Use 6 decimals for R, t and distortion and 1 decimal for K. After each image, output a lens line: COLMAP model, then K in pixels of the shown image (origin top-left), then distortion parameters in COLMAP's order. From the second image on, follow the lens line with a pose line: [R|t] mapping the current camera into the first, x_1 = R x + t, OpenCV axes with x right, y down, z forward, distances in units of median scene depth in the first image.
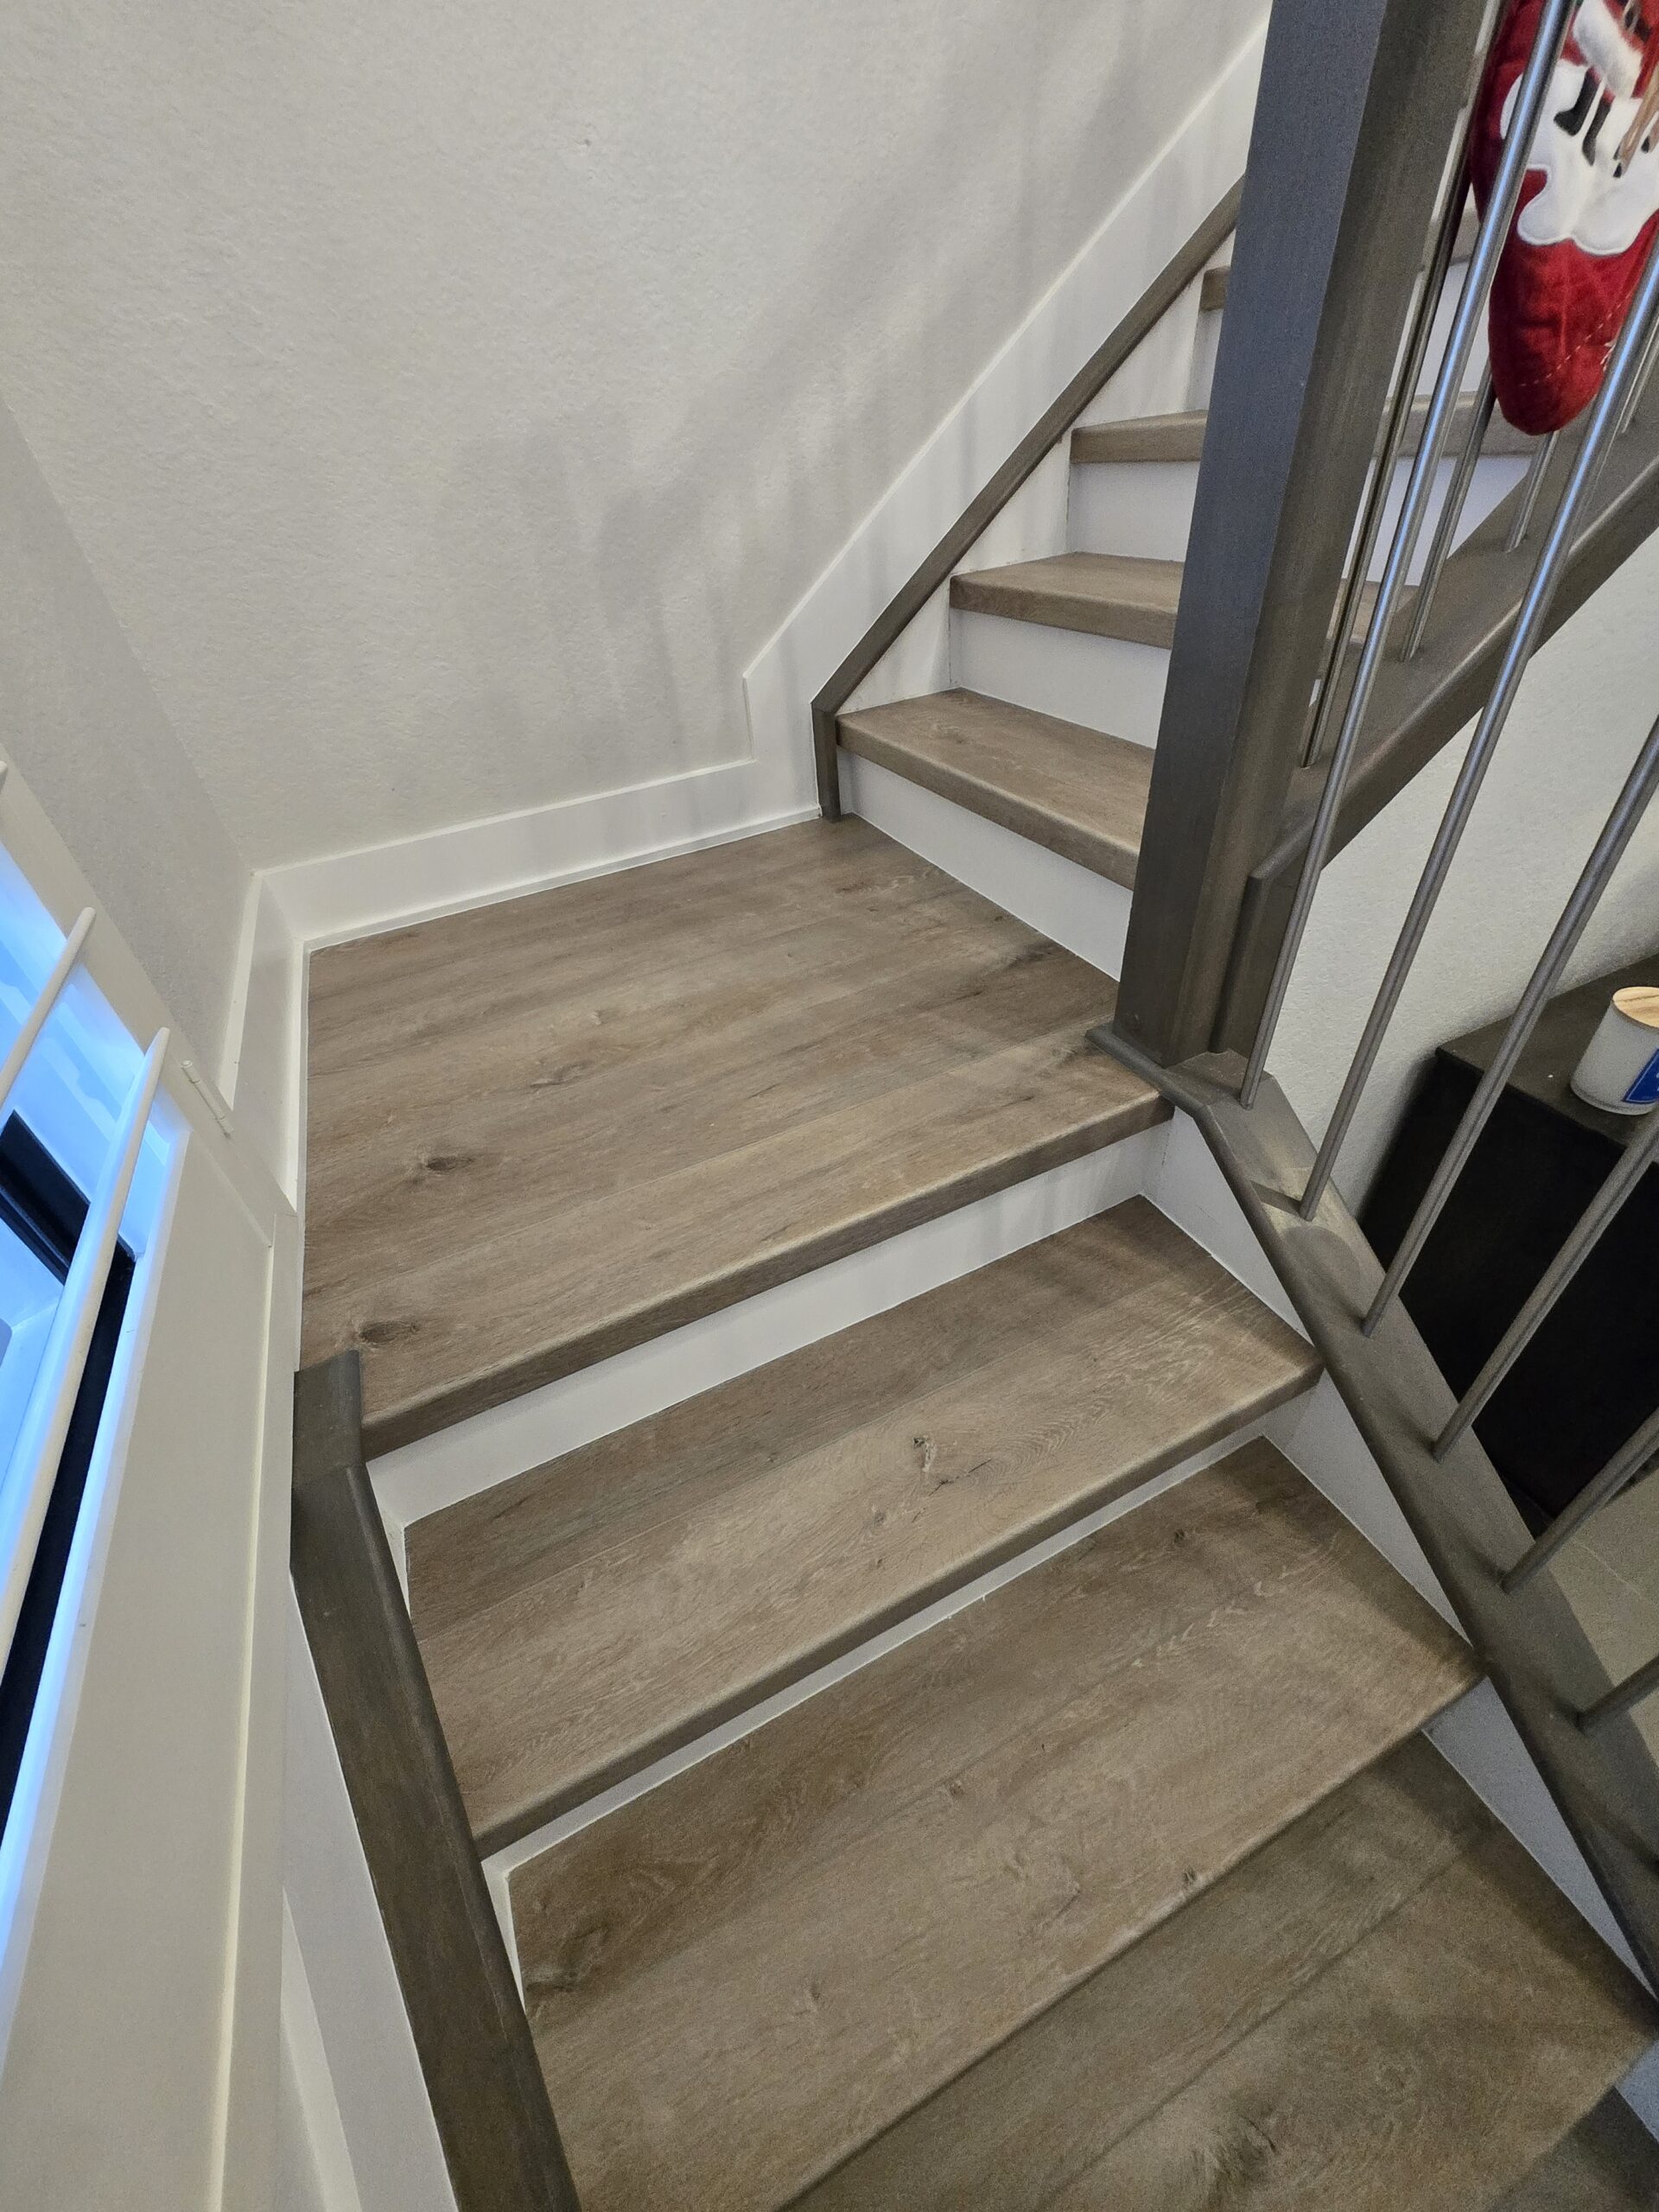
lens RADIAL K [[861.1, 0, 810.2], [0, 861.1, 1098.4], [0, 0, 1]] dist [-0.002080, -0.000797]
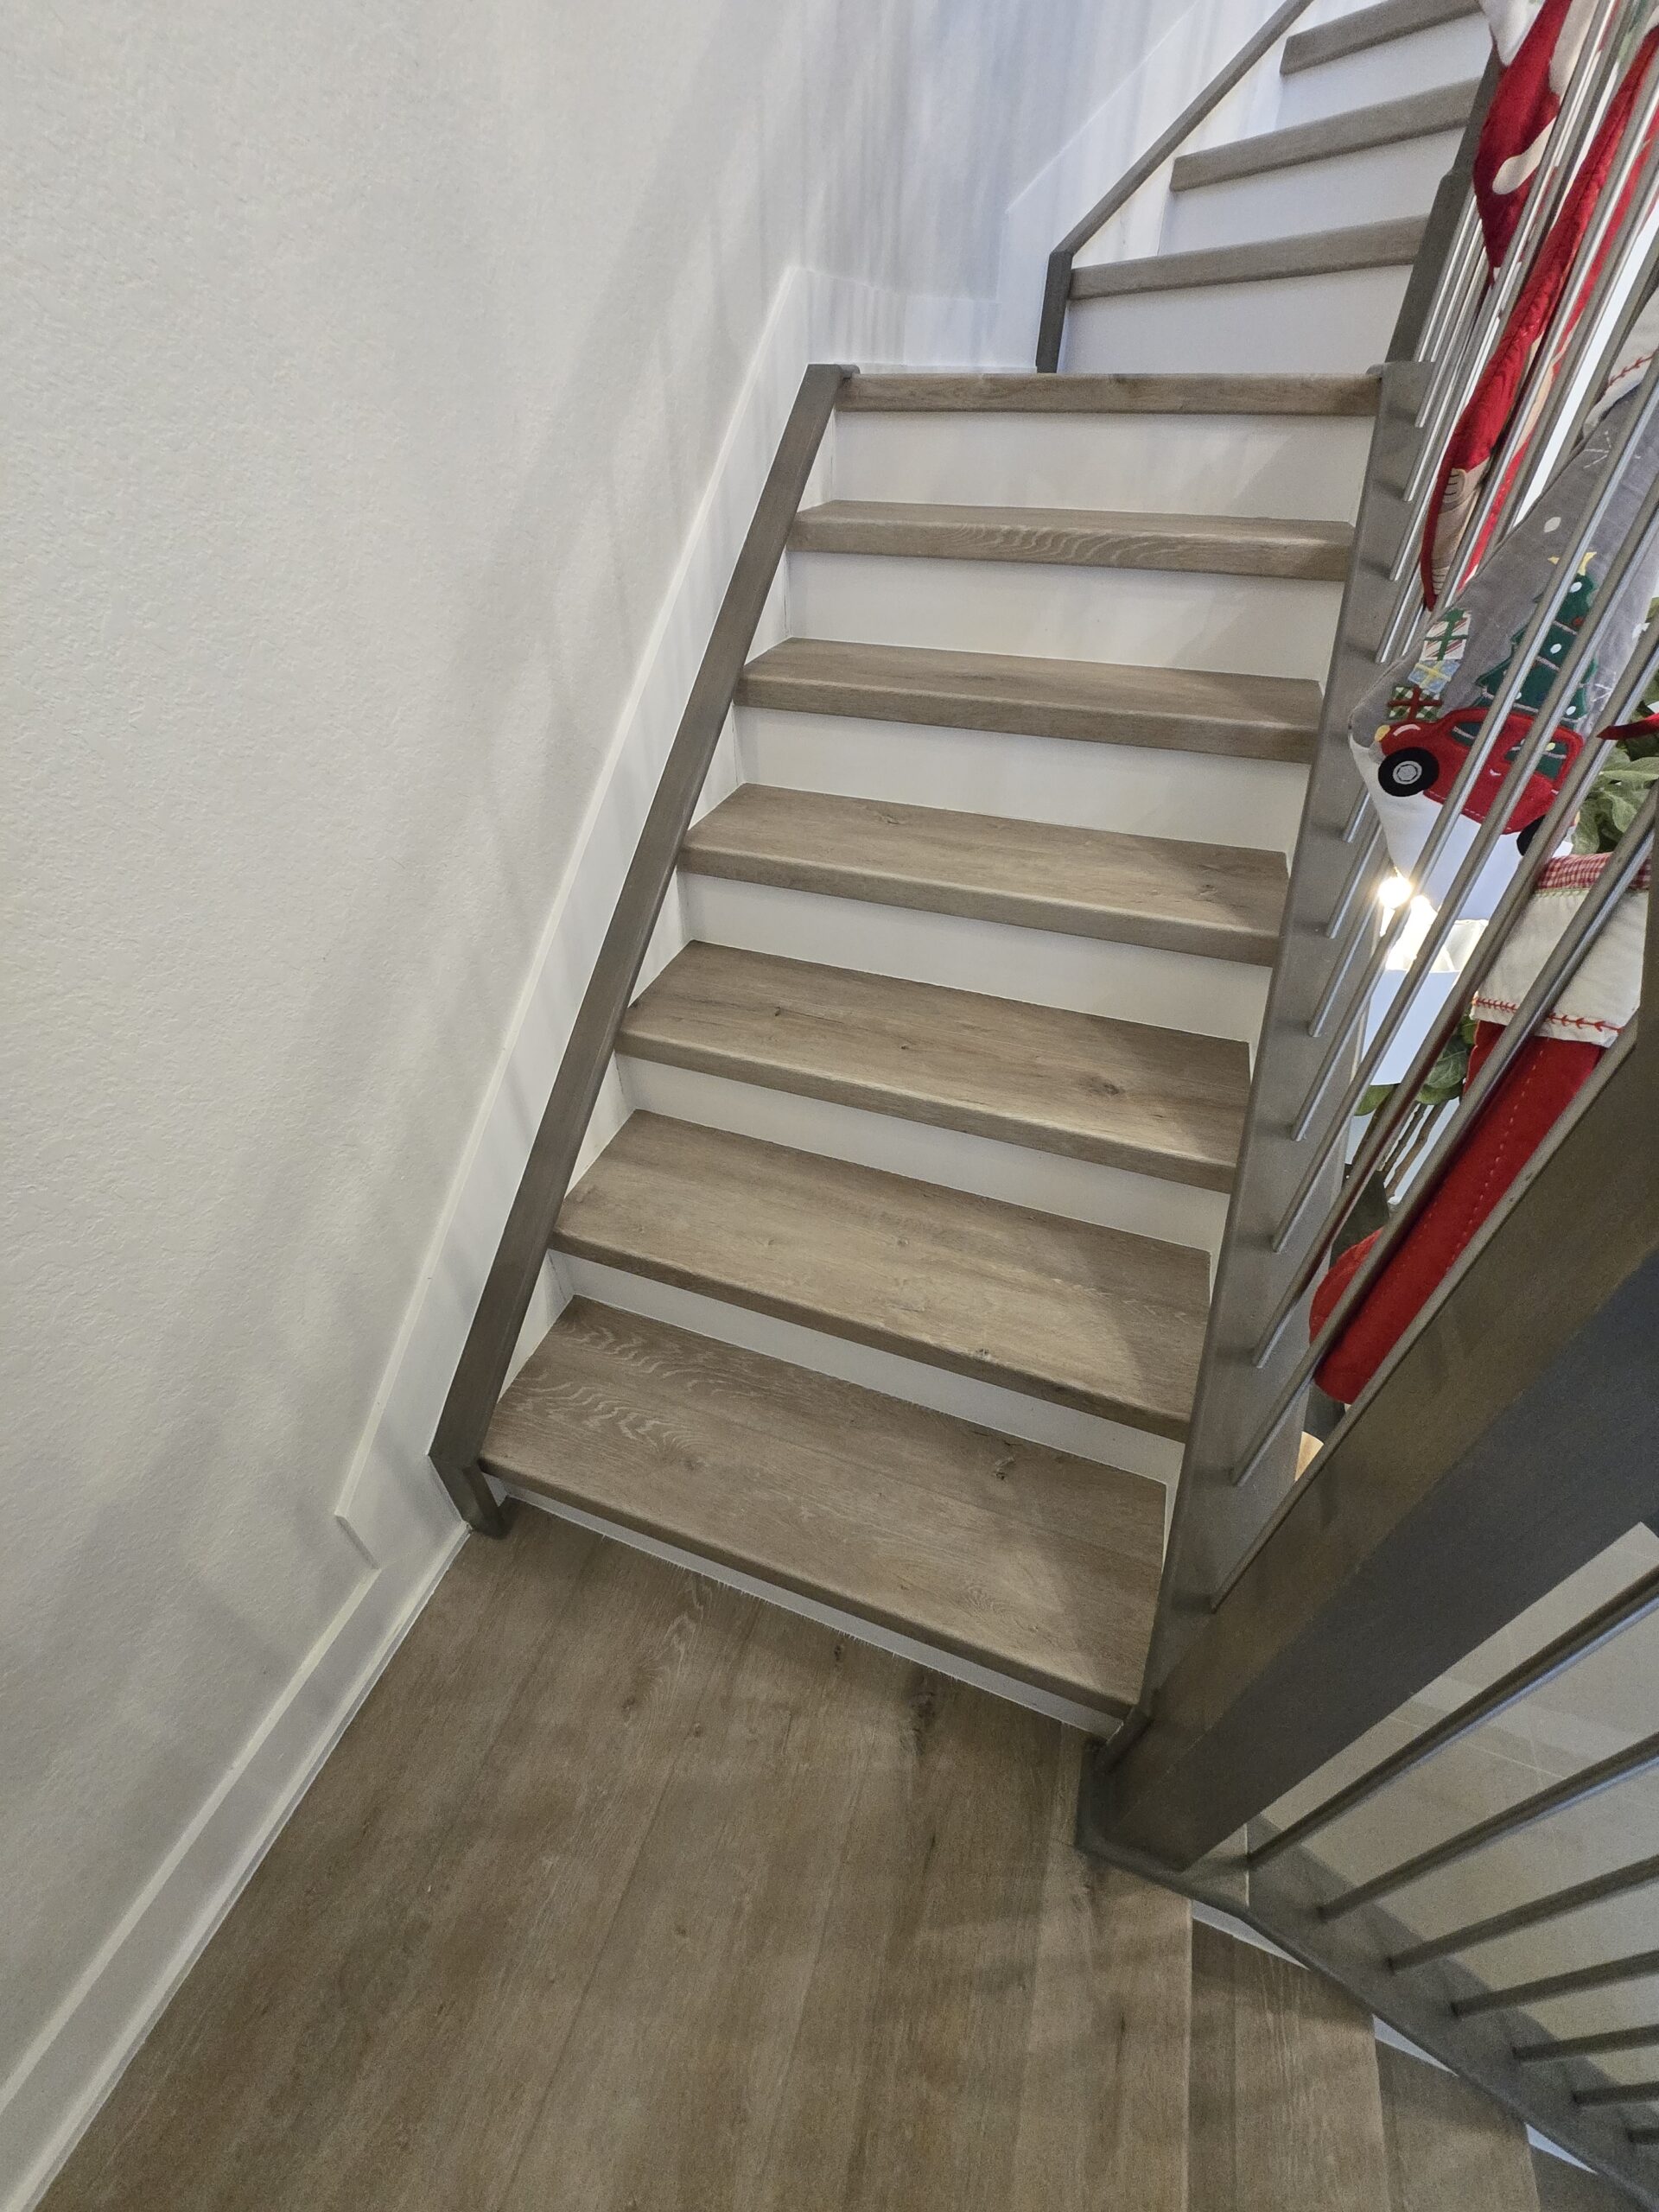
lens RADIAL K [[861.1, 0, 810.2], [0, 861.1, 1098.4], [0, 0, 1]] dist [-0.002080, -0.000797]
pose [[0.702856, -0.378851, 0.602050, -0.107819], [0.393954, 0.912033, 0.113996, -0.786810], [-0.592278, 0.157058, 0.790279, 0.222921]]
